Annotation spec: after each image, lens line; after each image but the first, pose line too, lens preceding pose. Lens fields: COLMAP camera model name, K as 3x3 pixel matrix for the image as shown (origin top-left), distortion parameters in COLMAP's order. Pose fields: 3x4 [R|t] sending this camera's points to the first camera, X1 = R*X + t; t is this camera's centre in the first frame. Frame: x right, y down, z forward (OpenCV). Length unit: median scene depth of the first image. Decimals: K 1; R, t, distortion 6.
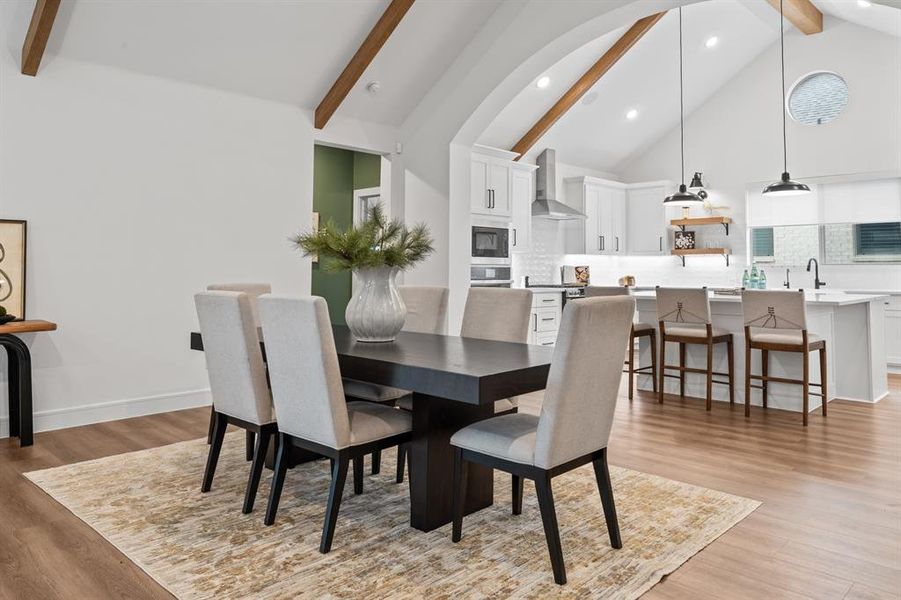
lens RADIAL K [[644.6, 0, 434.1], [0, 644.6, 243.8], [0, 0, 1]] dist [0.010297, -0.003164]
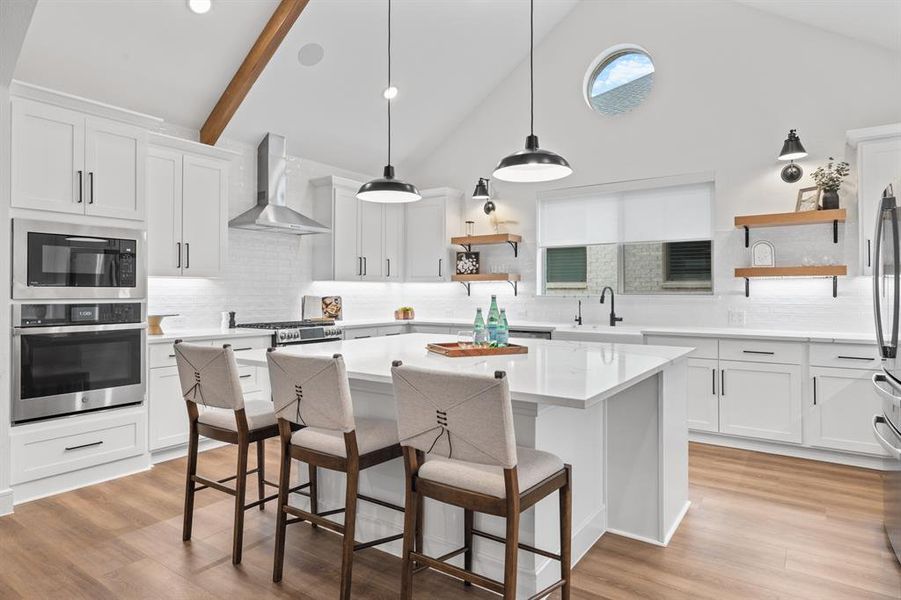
lens RADIAL K [[534.7, 0, 443.1], [0, 534.7, 291.2], [0, 0, 1]] dist [-0.004426, -0.003088]
pose [[0.985856, -0.001789, 0.167583, 0.285704], [-0.004797, 0.999232, 0.038887, 0.004210], [-0.167524, -0.039141, 0.985091, 0.405503]]
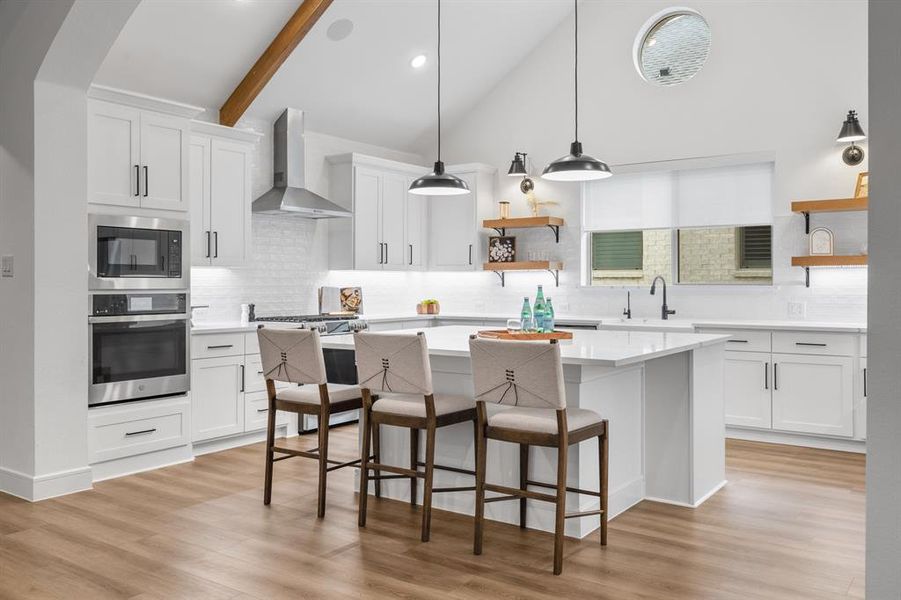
lens RADIAL K [[773.6, 0, 441.6], [0, 773.6, 284.9], [0, 0, 1]] dist [0.003693, -0.005420]
pose [[0.986741, -0.003736, 0.162263, 0.215853], [-0.003318, 0.999062, 0.043180, -0.003650], [-0.162272, -0.043146, 0.985802, 0.207821]]
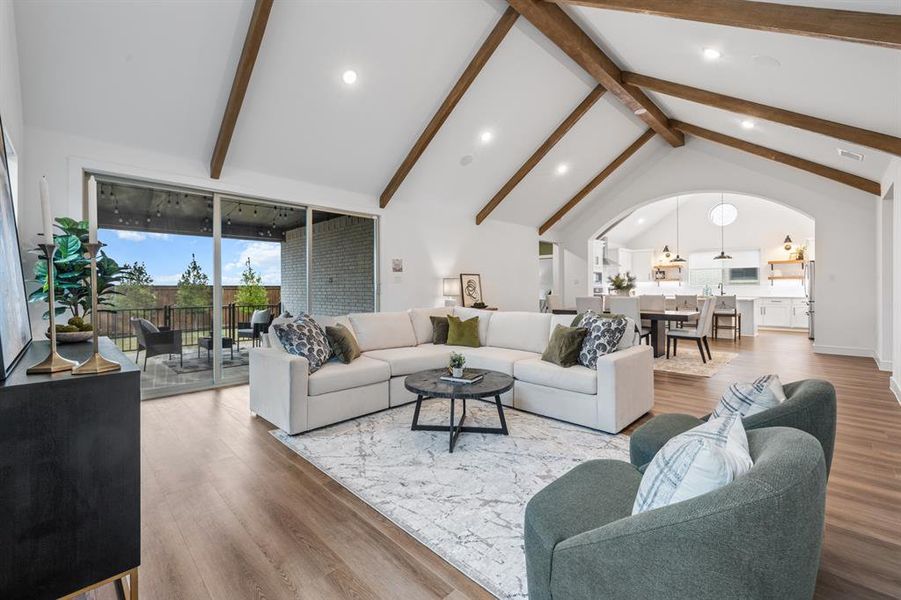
lens RADIAL K [[387.5, 0, 436.4], [0, 387.5, 286.6], [0, 0, 1]] dist [0.002545, -0.000472]
pose [[0.999866, -0.007902, -0.014371, -0.453126], [0.008441, 0.999251, 0.037775, -0.027266], [0.014062, -0.037891, 0.999183, -0.459630]]
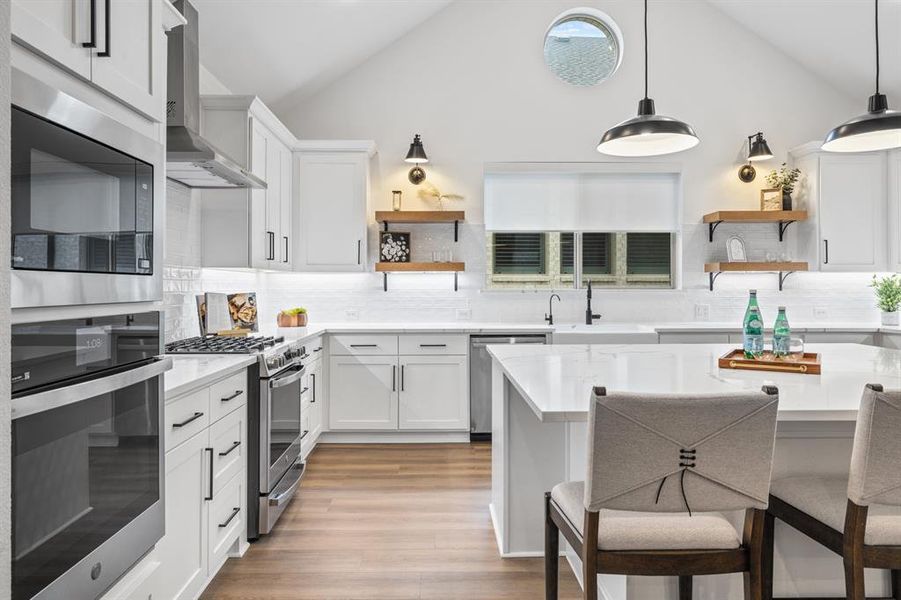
lens RADIAL K [[610.1, 0, 441.1], [0, 610.1, 282.9], [0, 0, 1]] dist [-0.007991, 0.009624]
pose [[0.697940, 0.000820, 0.716156, 0.018267], [-0.026984, 0.999319, 0.025152, 0.014025], [-0.715648, -0.036879, 0.697487, 0.668005]]
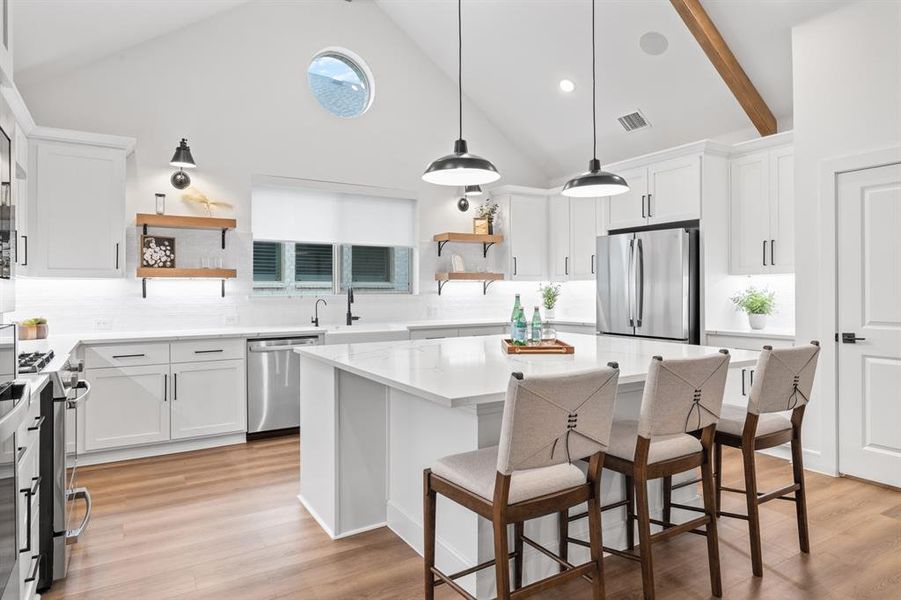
lens RADIAL K [[534.7, 0, 448.7], [0, 534.7, 290.4], [0, 0, 1]] dist [-0.004426, -0.003088]
pose [[0.231039, -0.001889, 0.972943, -0.015828], [-0.035348, 0.999322, 0.010335, 0.016775], [-0.972302, -0.036779, 0.230816, 0.739267]]
